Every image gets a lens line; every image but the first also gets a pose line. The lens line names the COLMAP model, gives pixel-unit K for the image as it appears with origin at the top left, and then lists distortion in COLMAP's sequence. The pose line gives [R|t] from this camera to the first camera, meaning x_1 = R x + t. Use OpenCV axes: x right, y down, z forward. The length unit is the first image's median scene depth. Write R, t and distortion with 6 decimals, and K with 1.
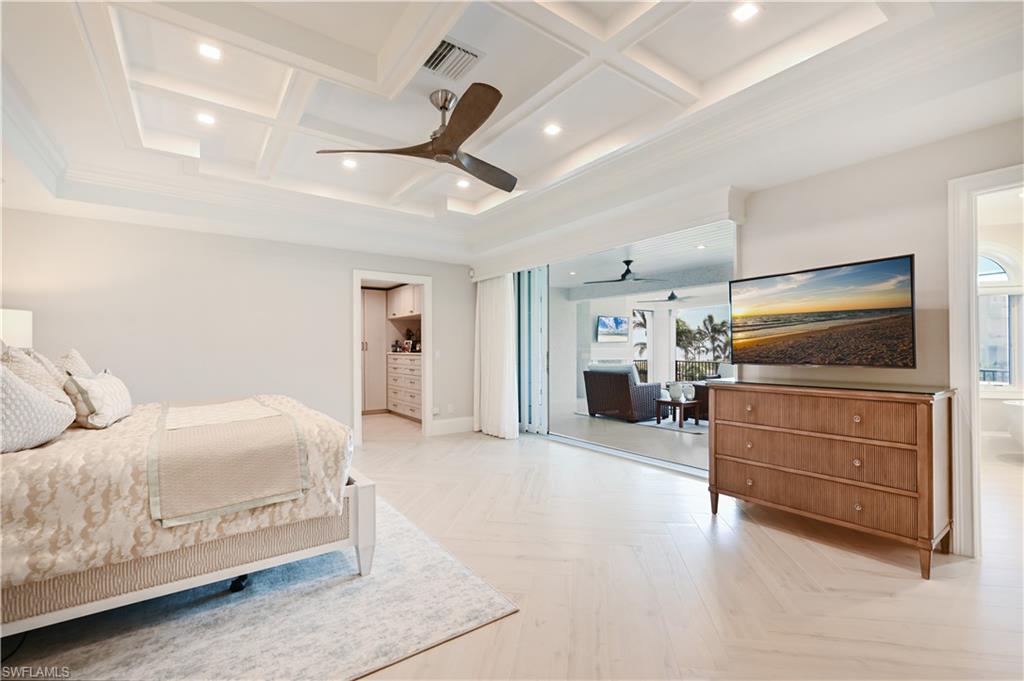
lens RADIAL K [[451.0, 0, 515.2], [0, 451.0, 344.0], [0, 0, 1]] dist [-0.000205, 0.000033]
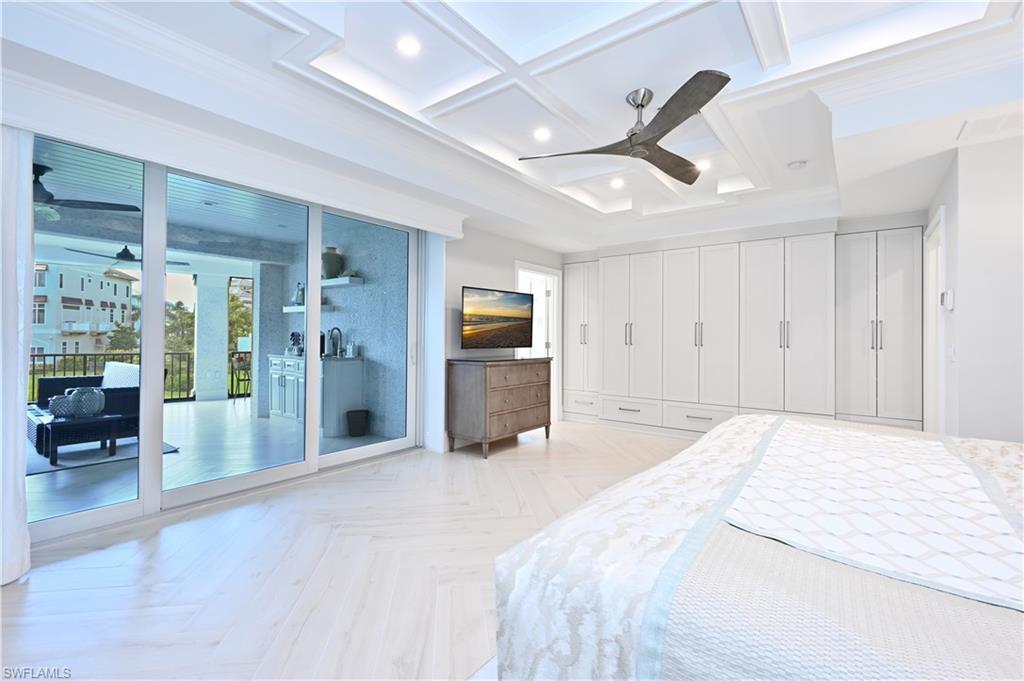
lens RADIAL K [[451.0, 0, 514.5], [0, 451.0, 337.5], [0, 0, 1]] dist [-0.000205, 0.000033]
pose [[-0.280022, -0.002930, 0.959989, -0.855687], [-0.020190, 0.999792, -0.002838, 0.010759], [-0.959781, -0.020177, -0.280023, 1.262201]]
